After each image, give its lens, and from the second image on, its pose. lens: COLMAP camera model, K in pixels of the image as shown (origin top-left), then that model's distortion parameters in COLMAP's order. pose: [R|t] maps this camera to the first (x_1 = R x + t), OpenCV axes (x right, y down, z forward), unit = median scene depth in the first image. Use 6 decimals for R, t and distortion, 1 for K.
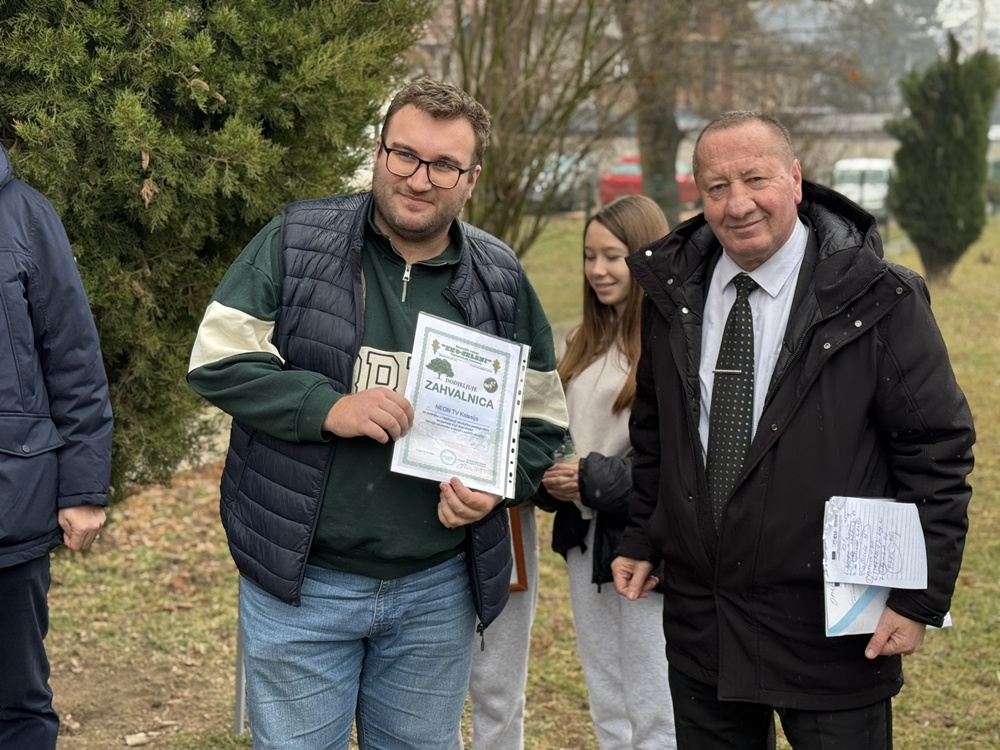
lens RADIAL K [[1746.1, 0, 500.2], [0, 1746.1, 375.2], [0, 0, 1]] dist [0.061314, 0.000000]
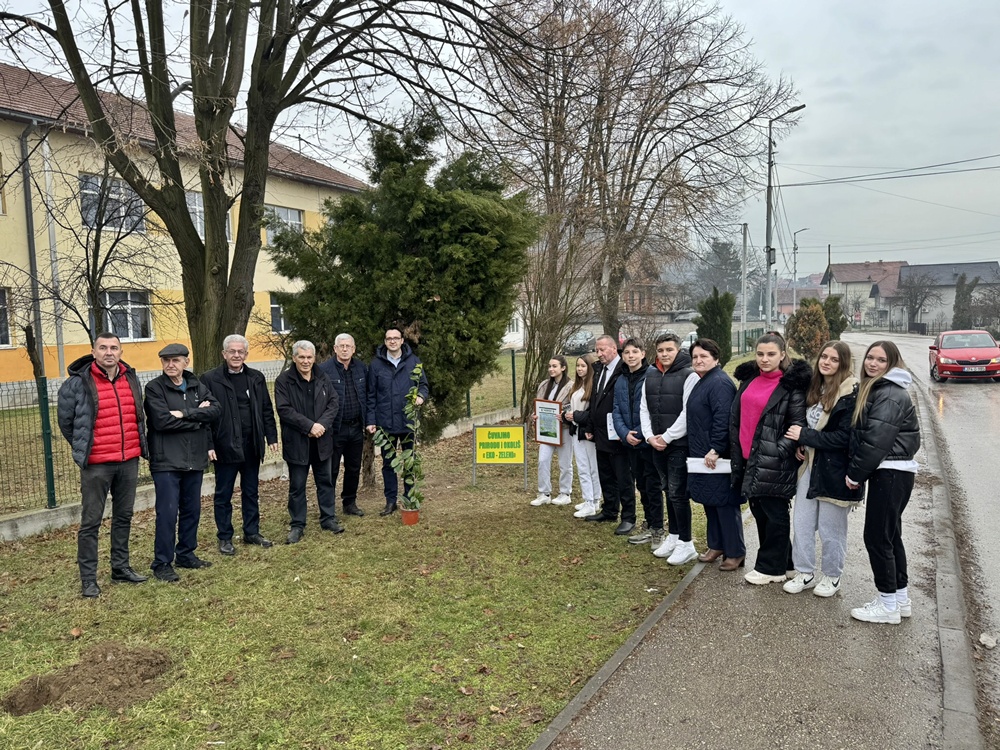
lens RADIAL K [[714.0, 0, 499.8], [0, 714.0, 372.7], [0, 0, 1]] dist [-0.005687, -0.000702]
pose [[0.995890, -0.023391, -0.087493, 0.079195], [0.017383, 0.997479, -0.068807, 0.072238], [0.088882, 0.067003, 0.993786, -0.832610]]
